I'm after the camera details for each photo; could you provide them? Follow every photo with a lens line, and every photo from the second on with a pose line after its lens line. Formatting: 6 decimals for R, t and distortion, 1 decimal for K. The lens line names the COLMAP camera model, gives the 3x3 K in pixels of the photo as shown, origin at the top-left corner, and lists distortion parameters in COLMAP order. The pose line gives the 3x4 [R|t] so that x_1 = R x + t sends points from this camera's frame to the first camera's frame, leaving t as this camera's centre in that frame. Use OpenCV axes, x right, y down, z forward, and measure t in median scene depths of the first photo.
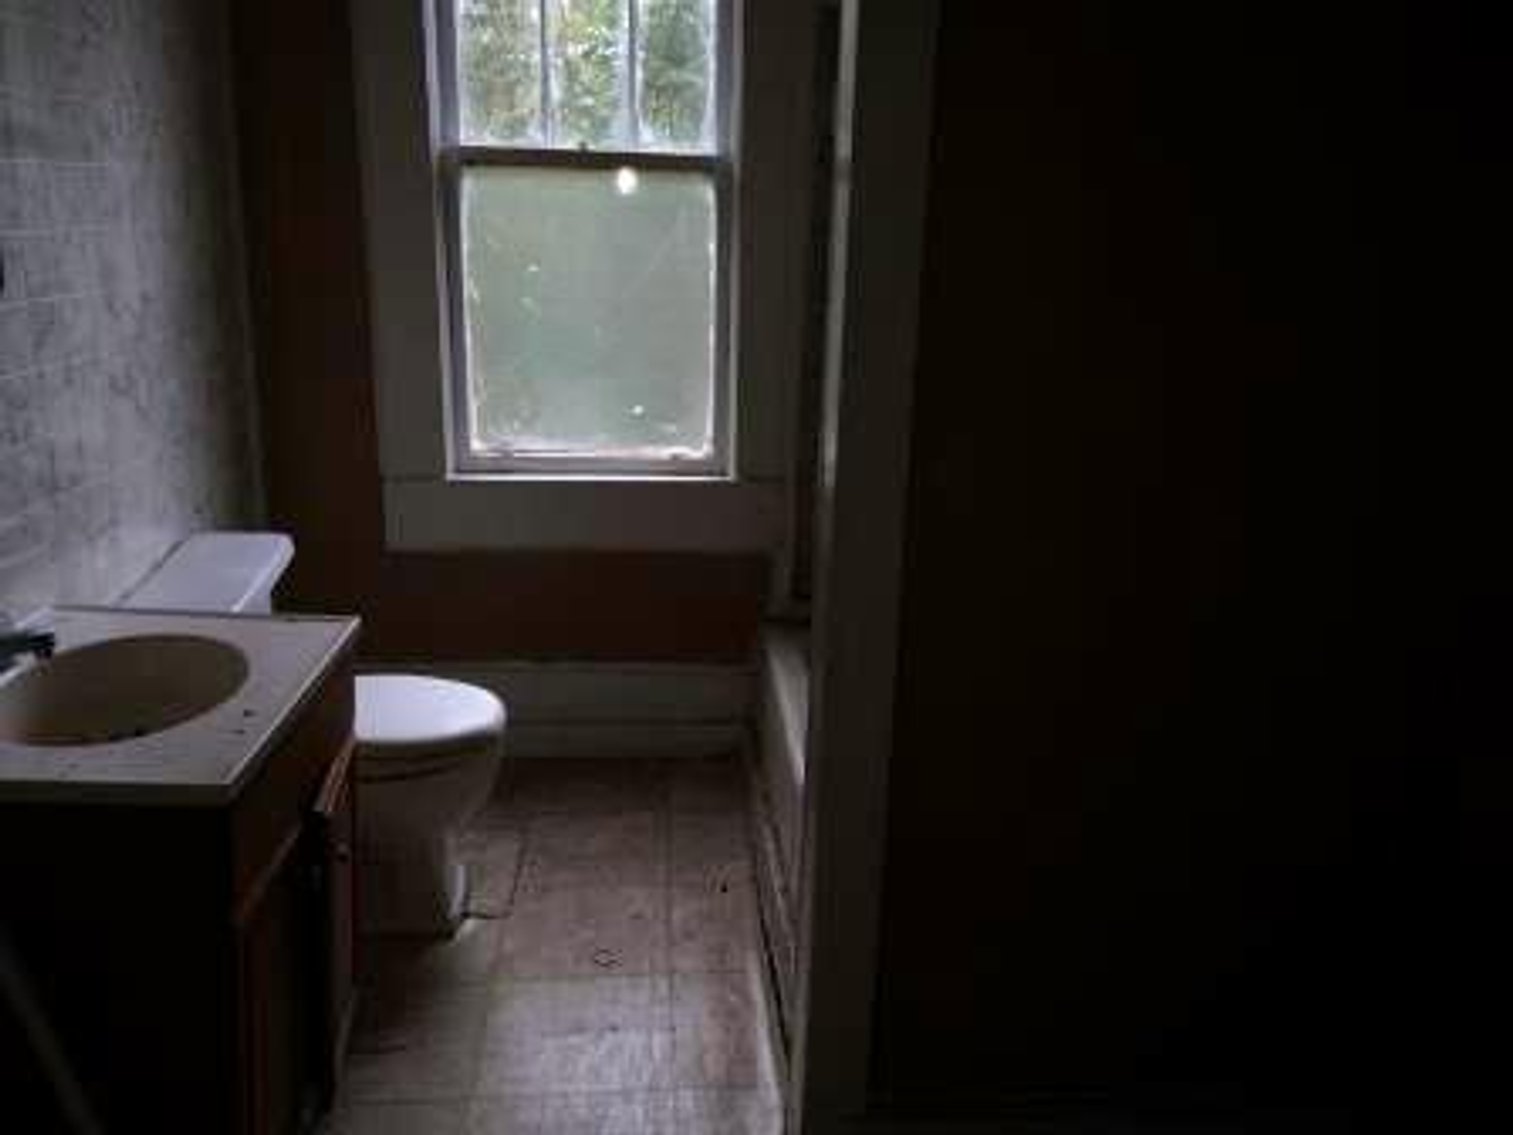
lens RADIAL K [[1288.5, 0, 756.5], [0, 1288.5, 567.5], [0, 0, 1]] dist [0.033175, -0.011930]
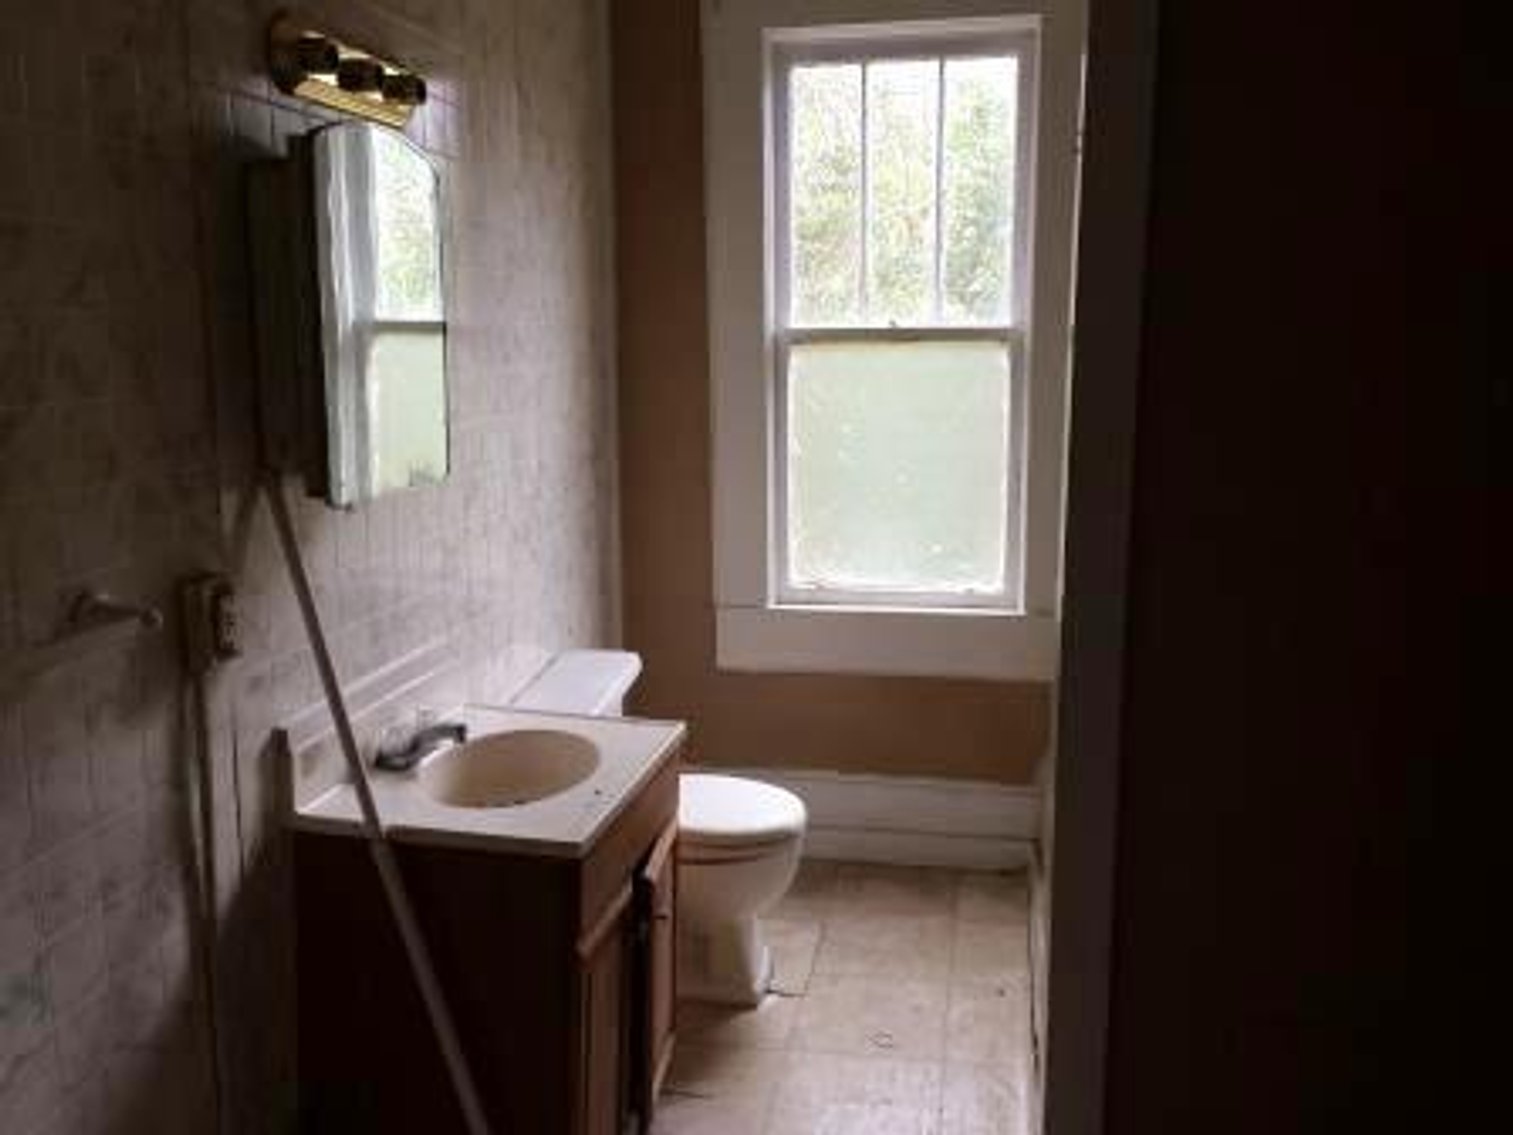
lens RADIAL K [[1288.5, 0, 756.5], [0, 1288.5, 567.5], [0, 0, 1]] dist [0.033175, -0.011930]
pose [[0.965483, 0.014310, -0.260073, 0.060525], [-0.038089, 0.995513, -0.086625, -0.004619], [0.257666, 0.093541, 0.961695, -0.144607]]
